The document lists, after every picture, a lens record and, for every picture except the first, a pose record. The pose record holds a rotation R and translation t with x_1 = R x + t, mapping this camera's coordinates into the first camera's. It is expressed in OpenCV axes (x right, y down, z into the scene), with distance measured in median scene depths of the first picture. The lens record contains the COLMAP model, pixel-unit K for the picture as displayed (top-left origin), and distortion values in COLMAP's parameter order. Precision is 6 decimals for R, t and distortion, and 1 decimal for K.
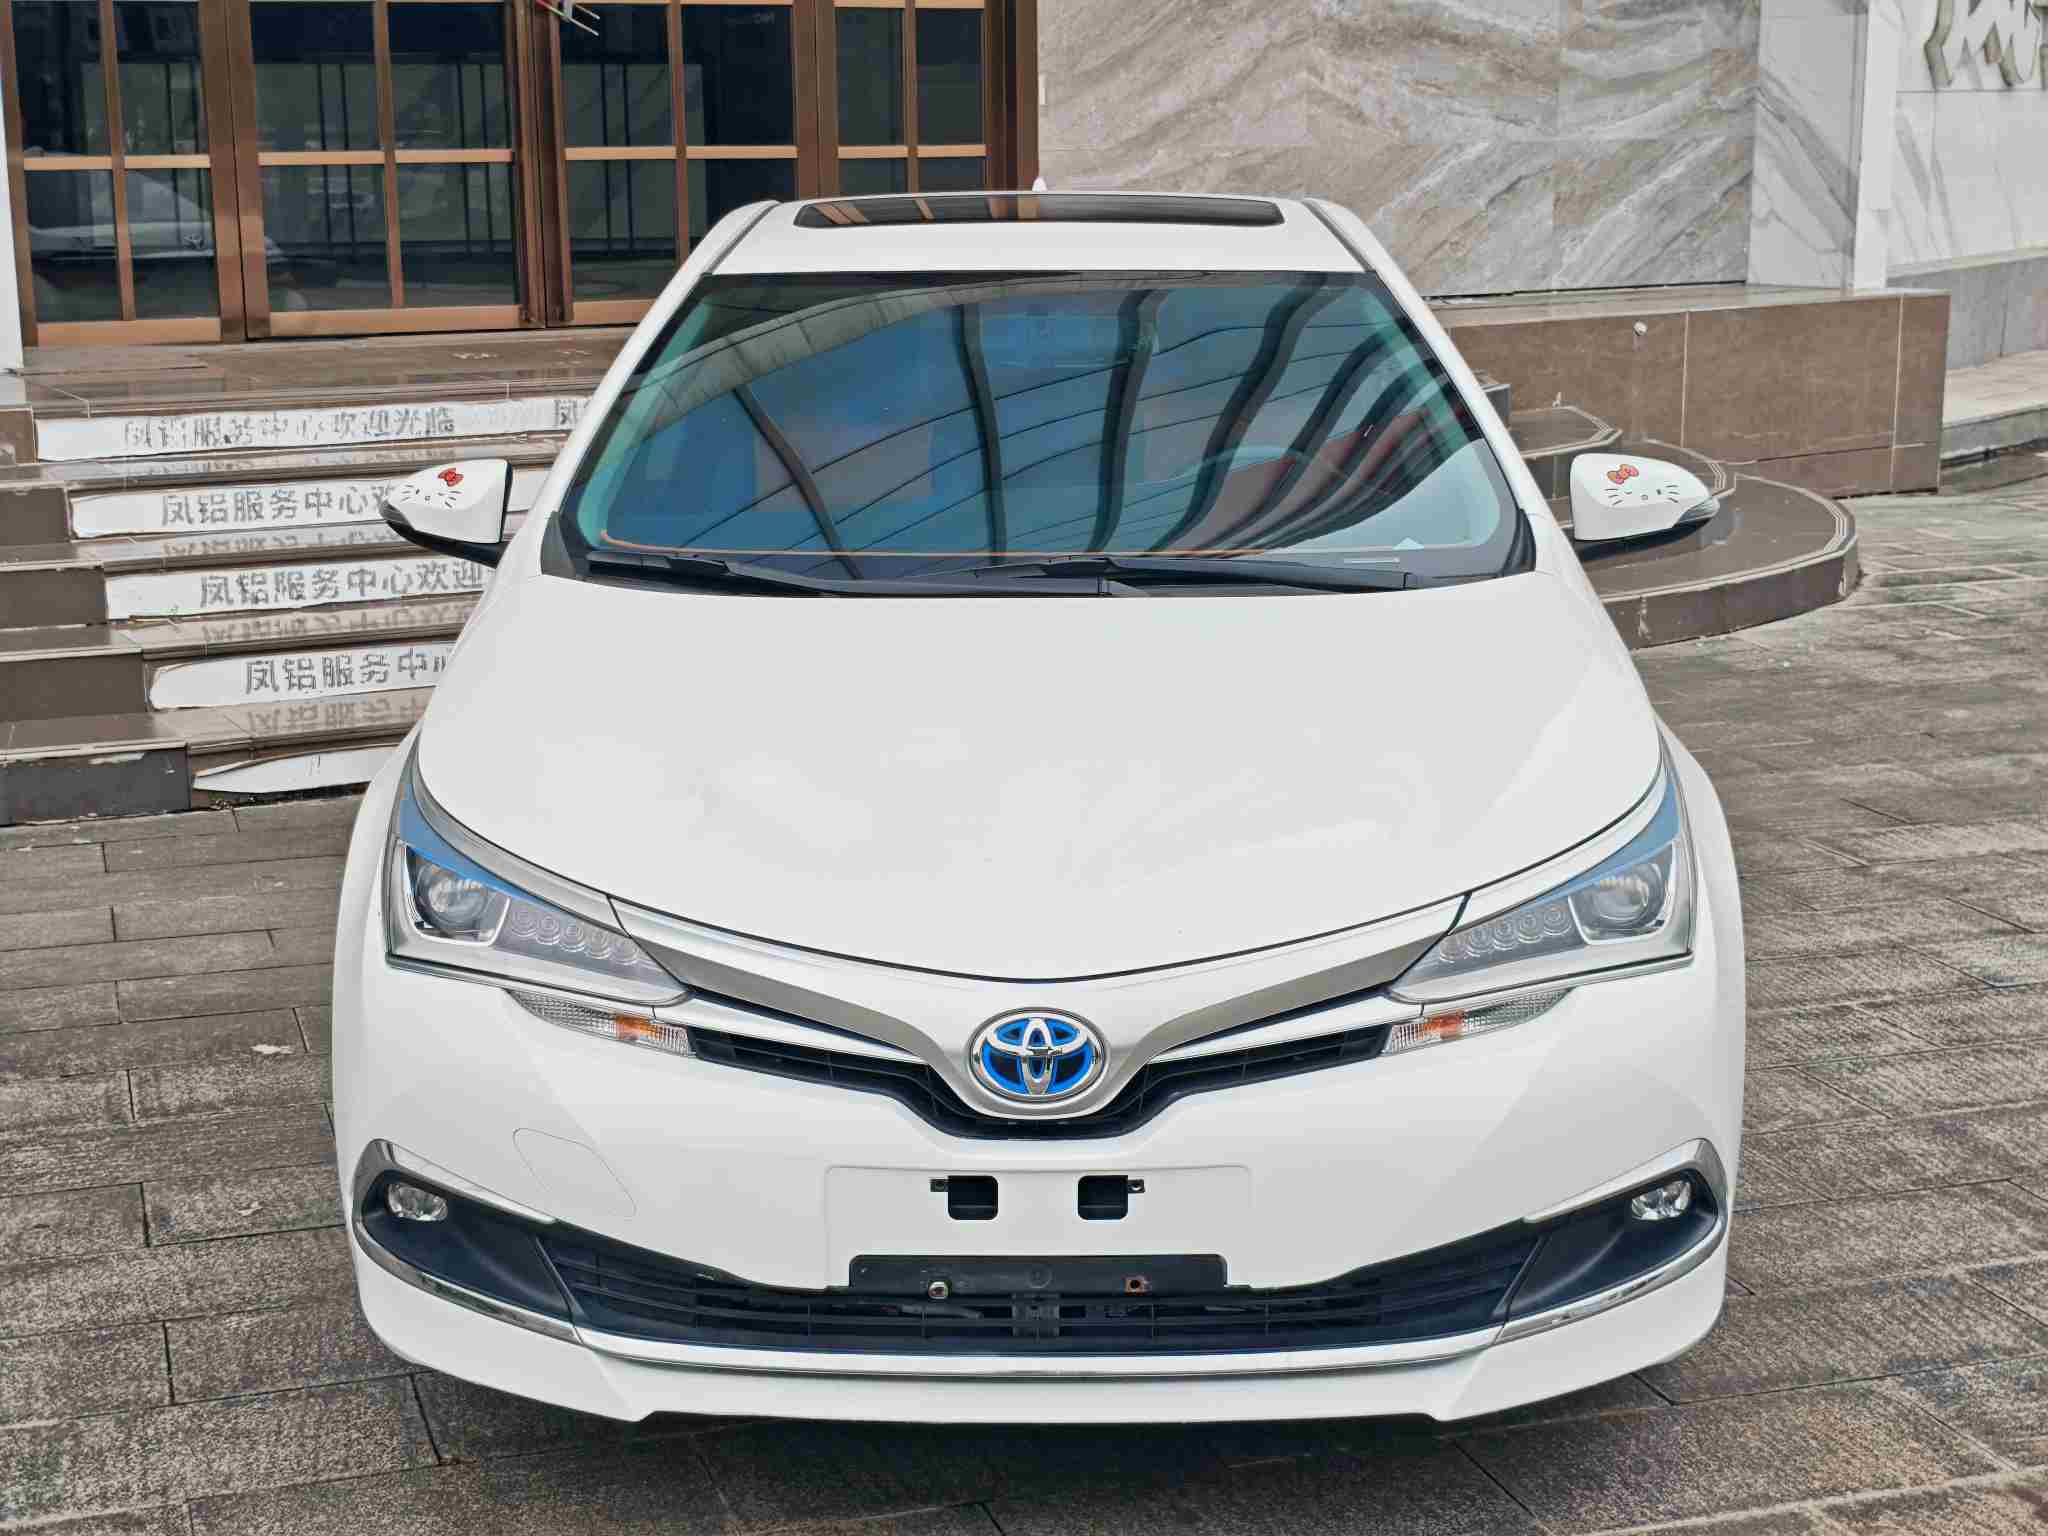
lens RADIAL K [[3165.0, 0, 1055.3], [0, 3165.0, 777.6], [0, 0, 1]] dist [0.170484, -0.527350]
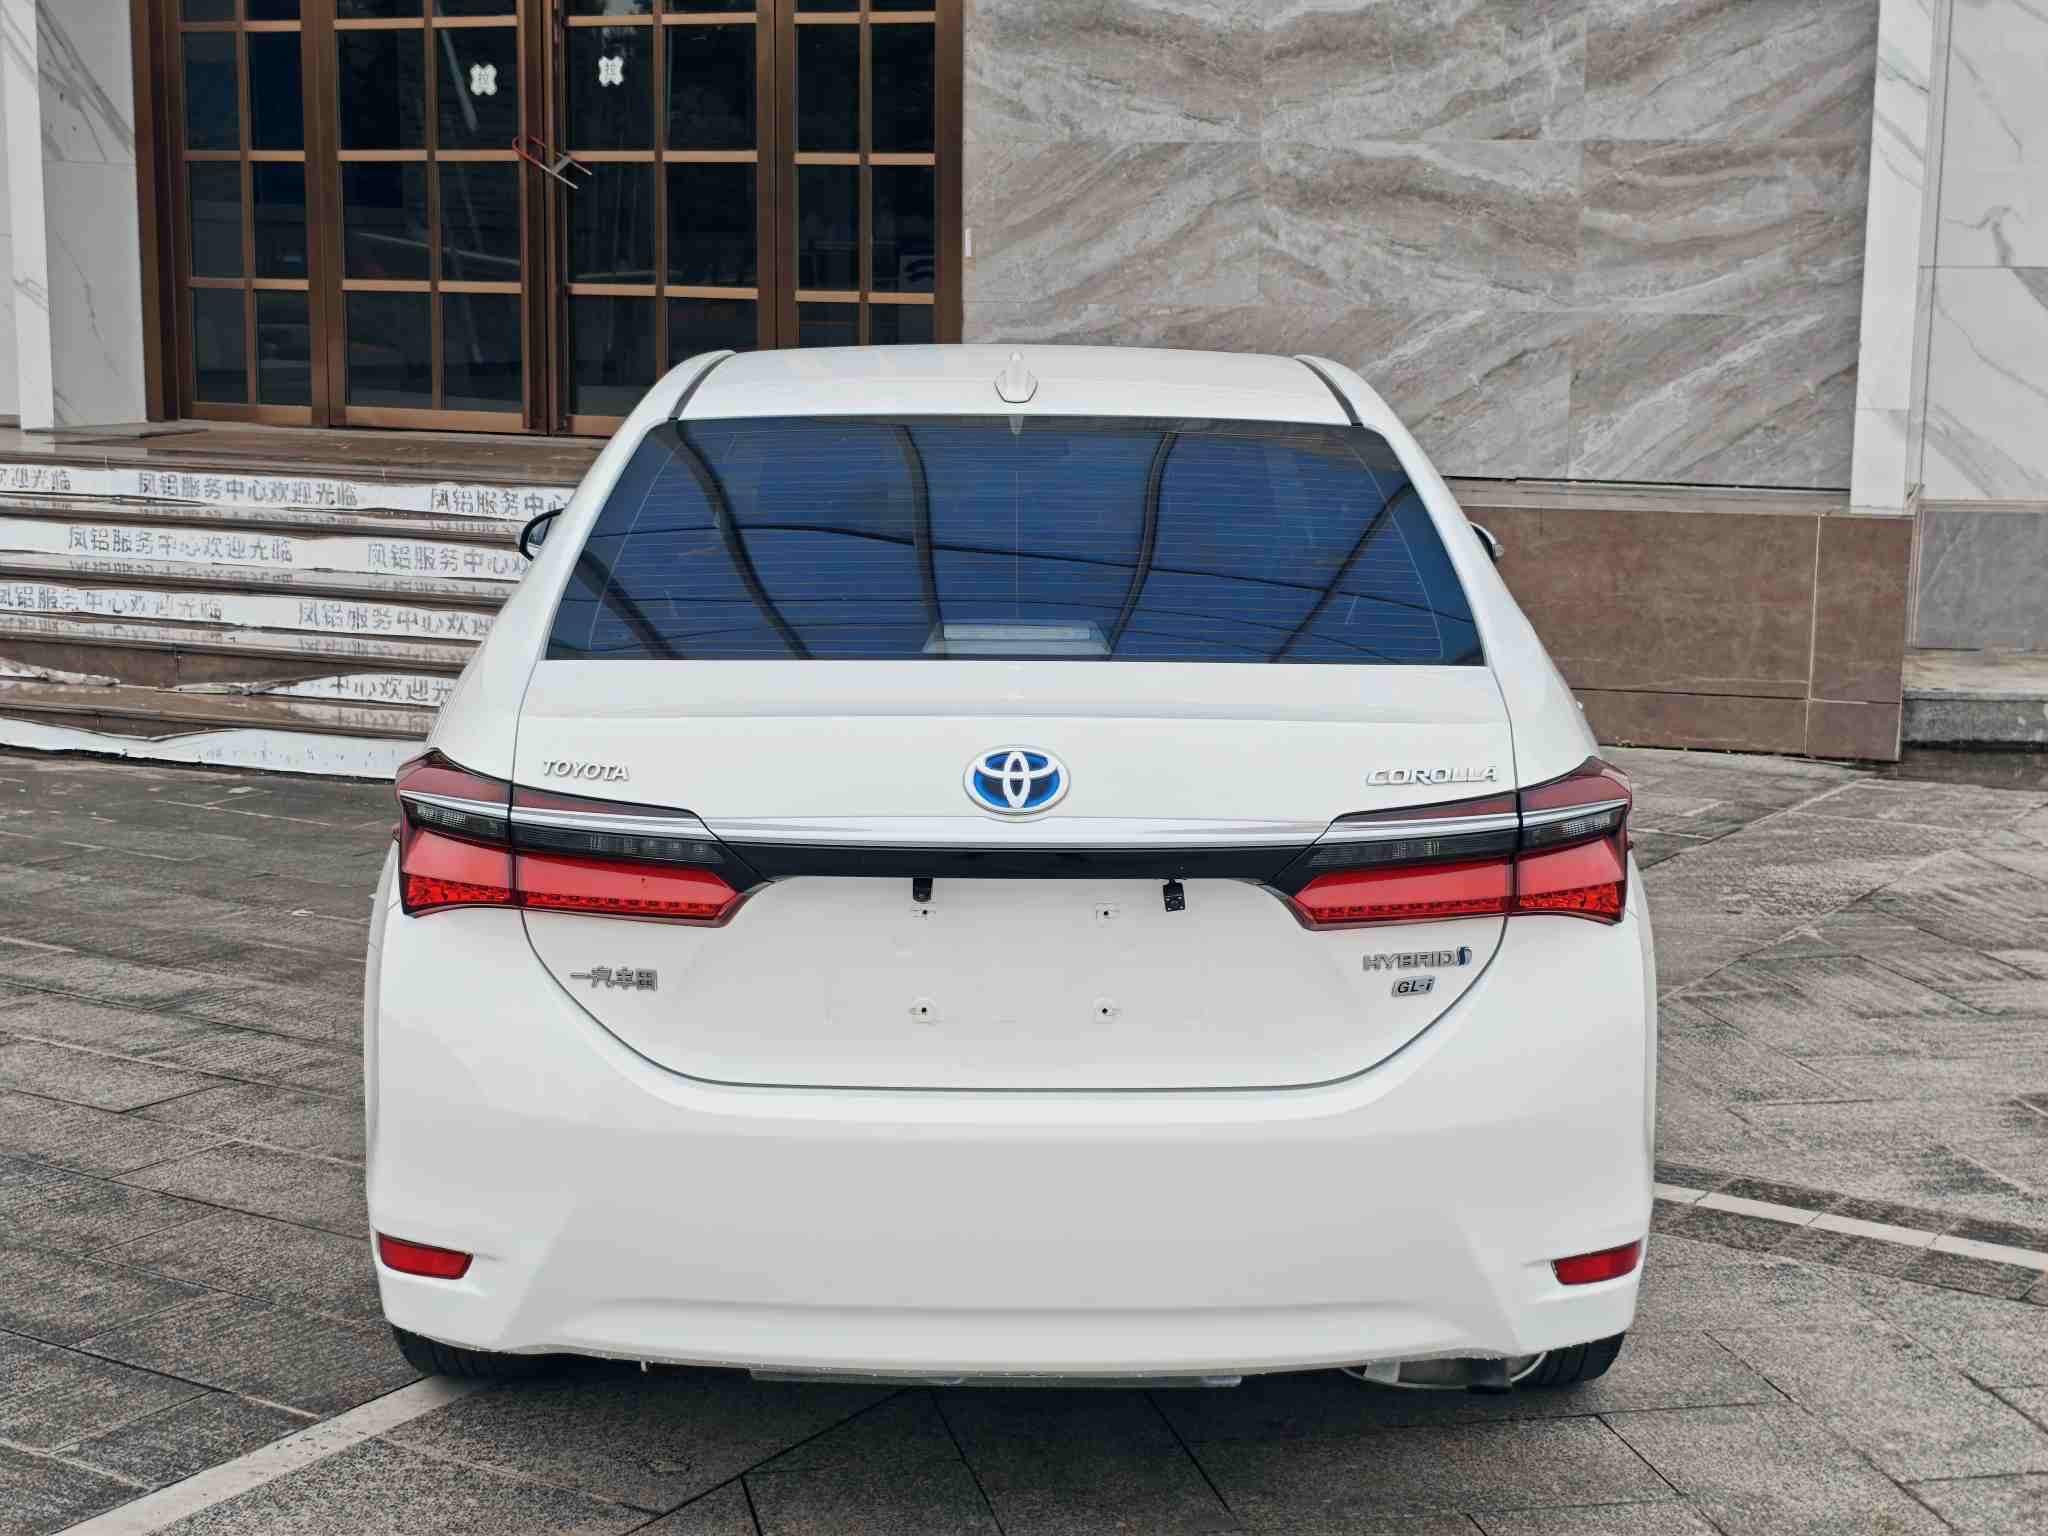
lens RADIAL K [[3174.4, 0, 1048.1], [0, 3174.4, 789.3], [0, 0, 1]] dist [0.155712, -0.455047]
pose [[0.633144, 0.144169, -0.760489, 0.811742], [-0.179319, 0.983092, 0.037077, -0.083023], [0.752976, 0.112895, 0.648292, 0.362720]]
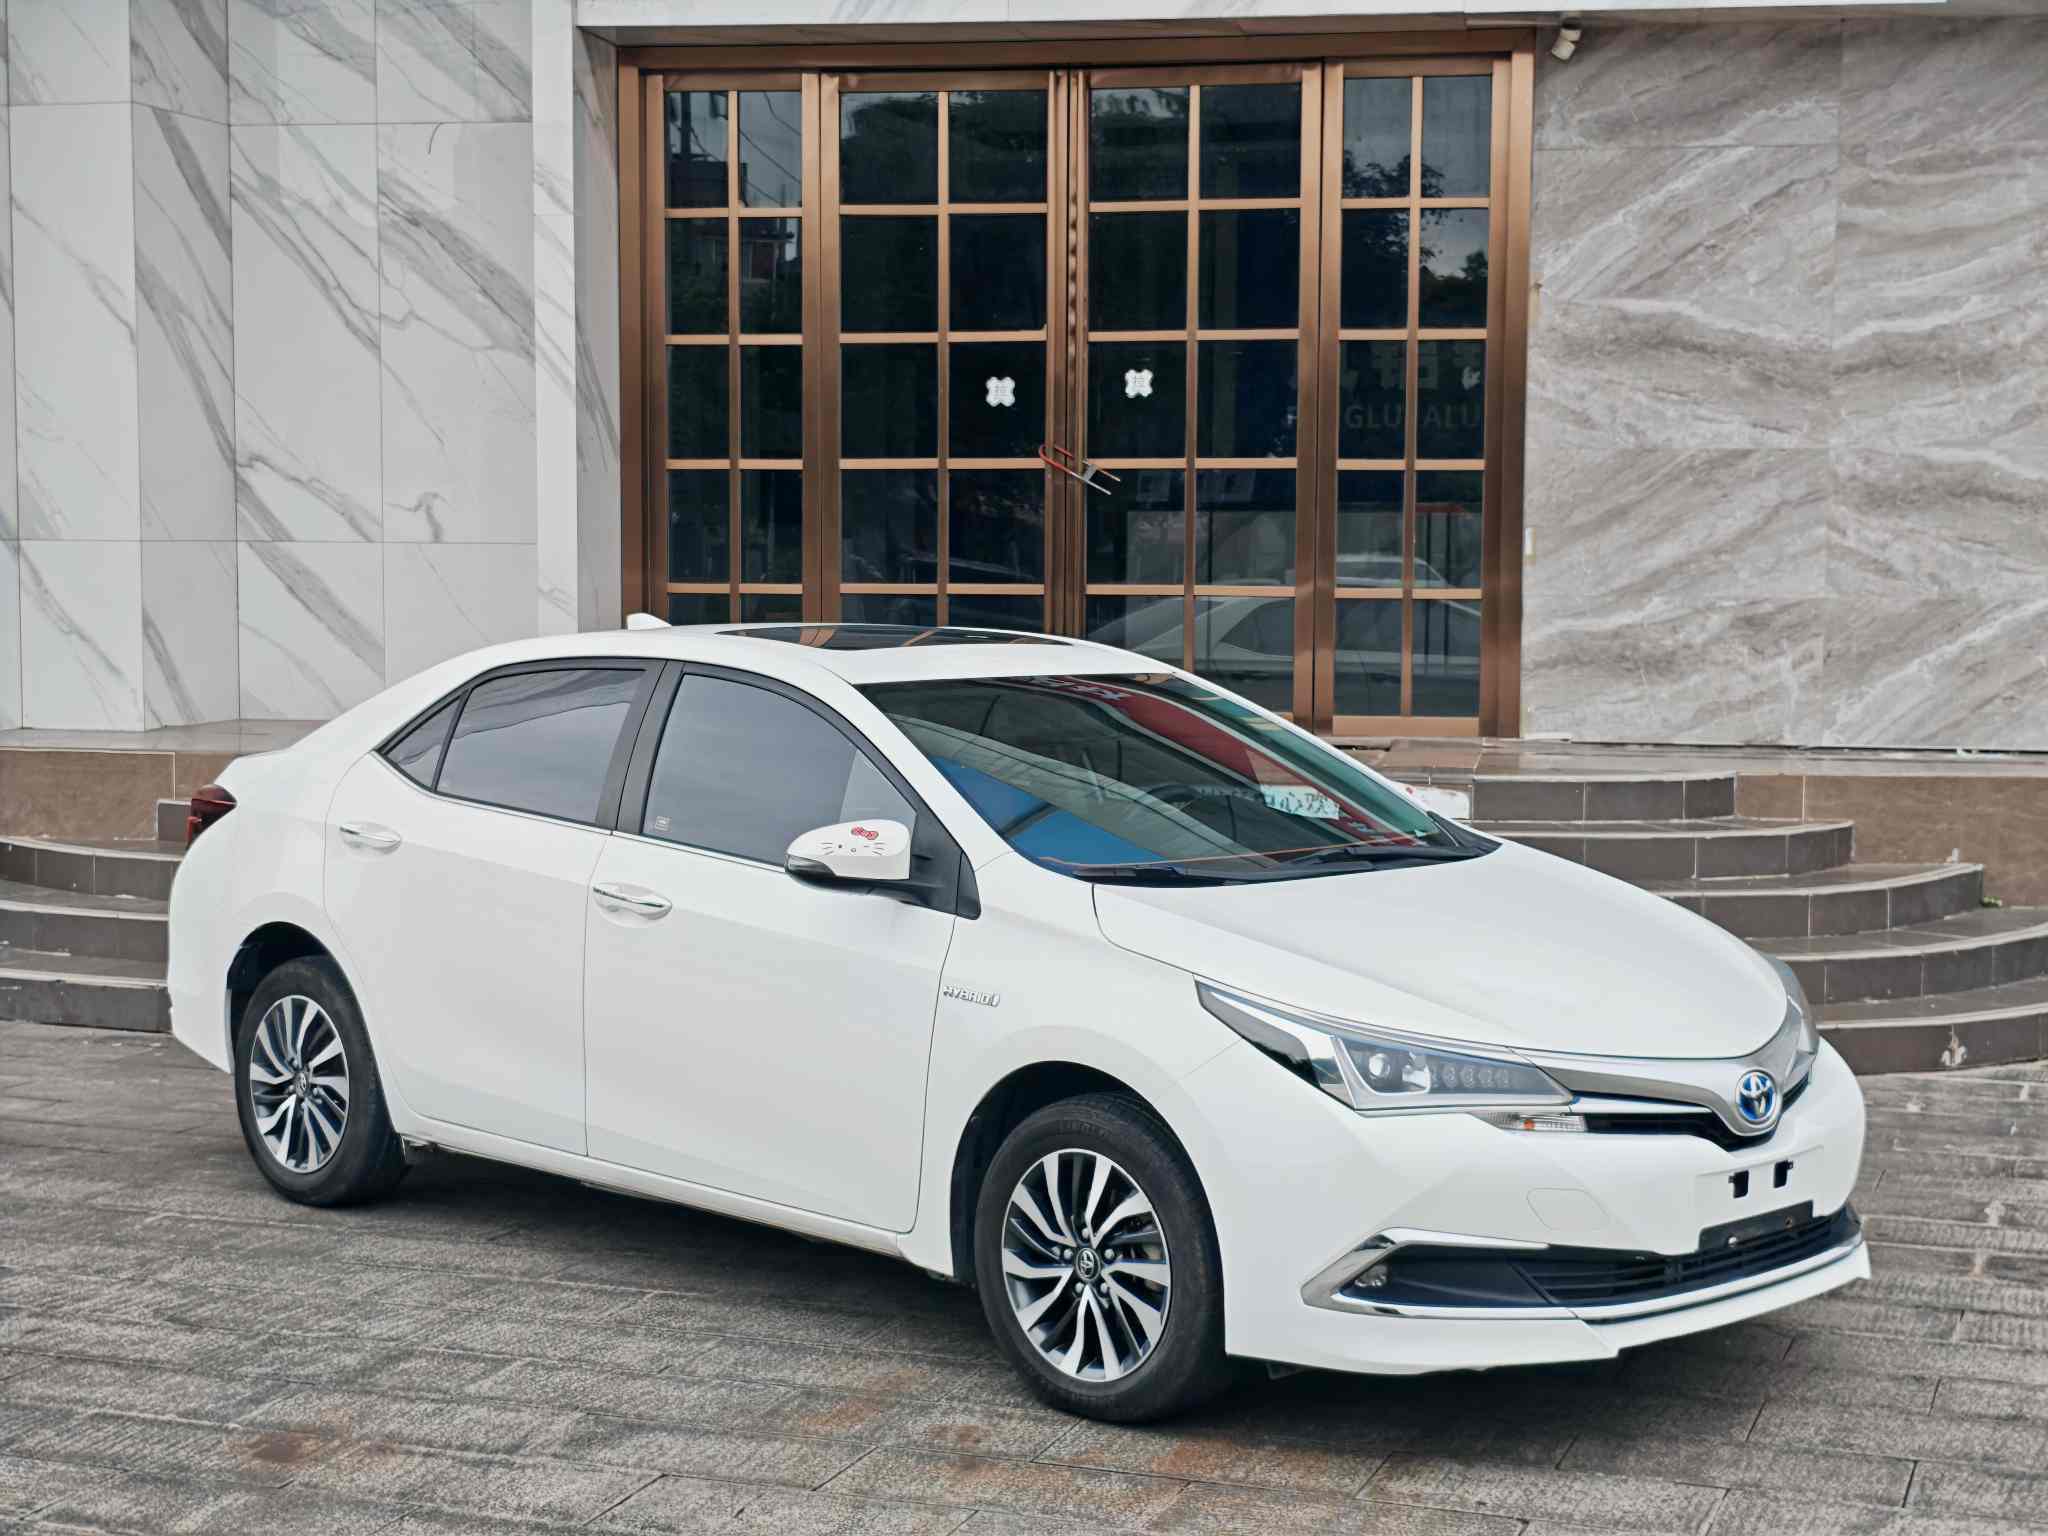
lens RADIAL K [[3174.4, 0, 1048.1], [0, 3174.4, 789.3], [0, 0, 1]] dist [0.155712, -0.455047]
pose [[0.788734, 0.063073, -0.611490, 0.534017], [-0.140099, 0.986989, -0.078904, -0.021223], [0.598557, 0.147903, 0.787308, 0.047113]]
